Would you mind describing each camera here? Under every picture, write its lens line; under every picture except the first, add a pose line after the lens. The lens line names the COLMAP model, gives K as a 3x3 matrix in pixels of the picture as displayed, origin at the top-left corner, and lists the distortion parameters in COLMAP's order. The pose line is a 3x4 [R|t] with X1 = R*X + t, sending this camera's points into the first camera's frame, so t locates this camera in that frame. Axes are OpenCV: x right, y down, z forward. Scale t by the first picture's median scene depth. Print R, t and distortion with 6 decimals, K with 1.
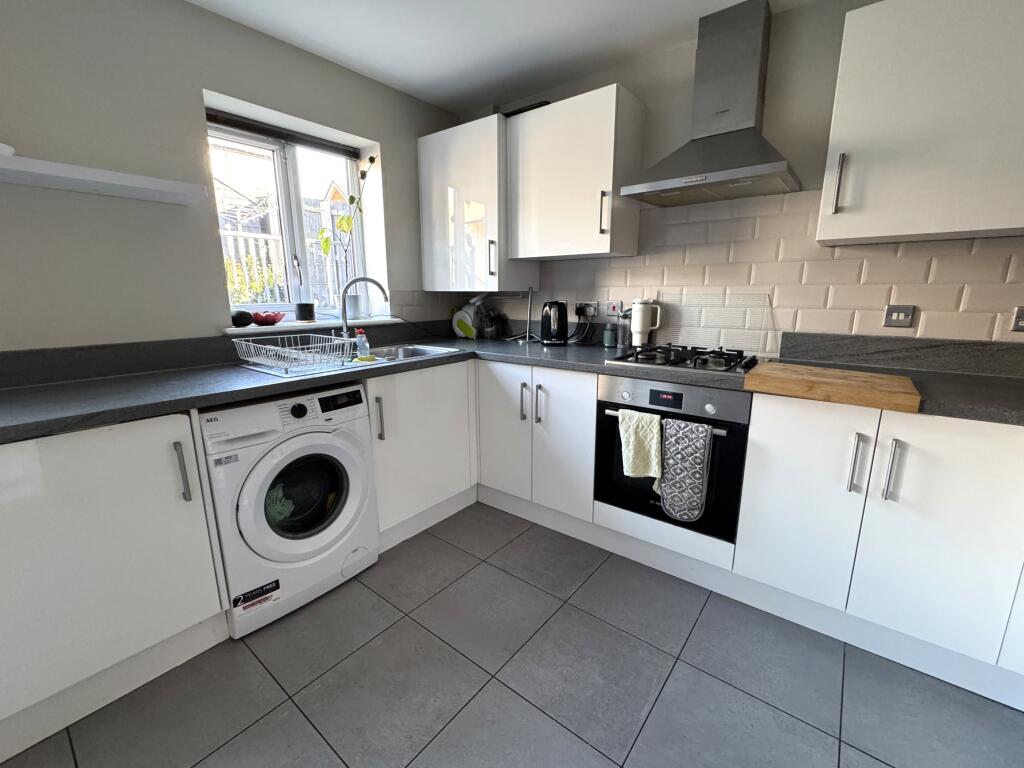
lens RADIAL K [[433.5, 0, 512.0], [0, 433.5, 384.0], [0, 0, 1]] dist [-0.001523, -0.000029]
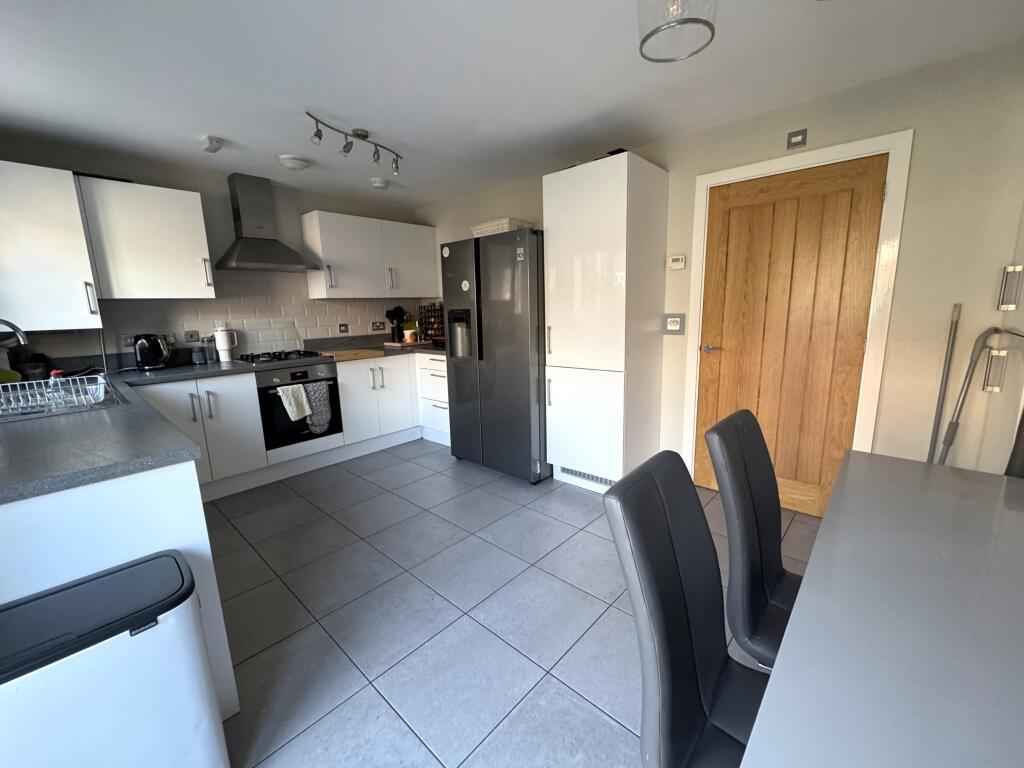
lens RADIAL K [[418.1, 0, 512.0], [0, 418.1, 384.0], [0, 0, 1]] dist [-0.001606, -0.000066]
pose [[0.074381, -0.180418, 0.980774, -1.297908], [0.234651, 0.959050, 0.158626, -0.002834], [-0.969230, 0.218340, 0.113671, -0.122853]]
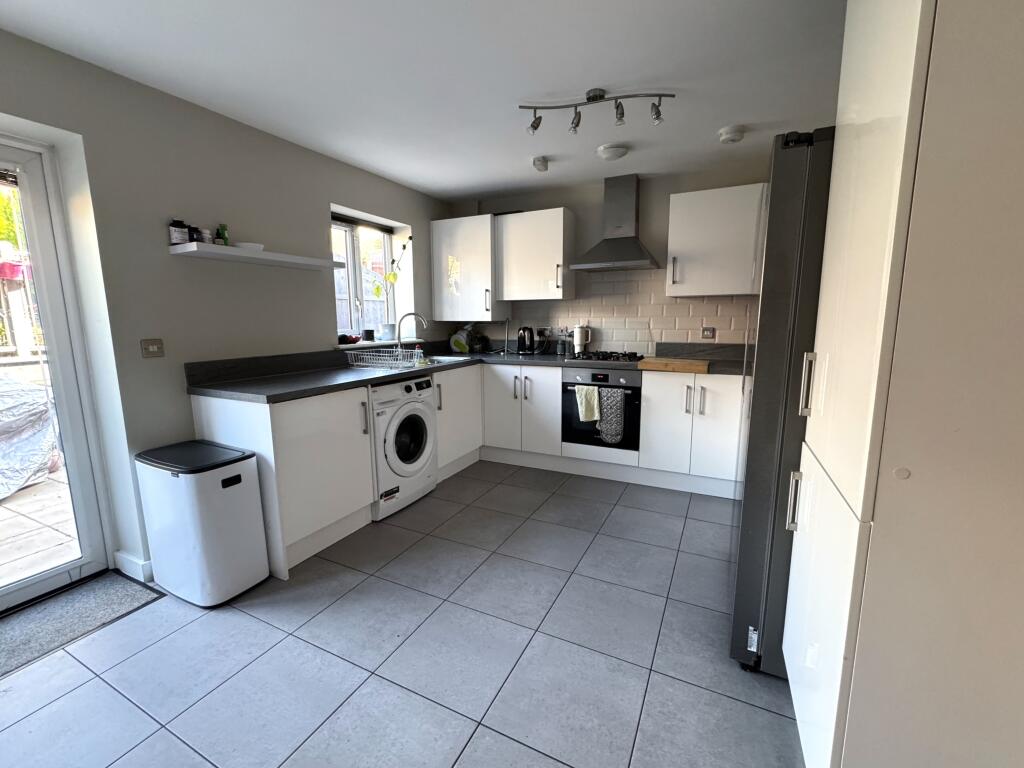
lens RADIAL K [[433.5, 0, 512.0], [0, 433.5, 384.0], [0, 0, 1]] dist [-0.001523, -0.000029]
pose [[0.978912, -0.034237, 0.201395, -0.361322], [0.046167, 0.997427, -0.054843, 0.132893], [-0.198999, 0.062984, 0.977974, -0.688473]]
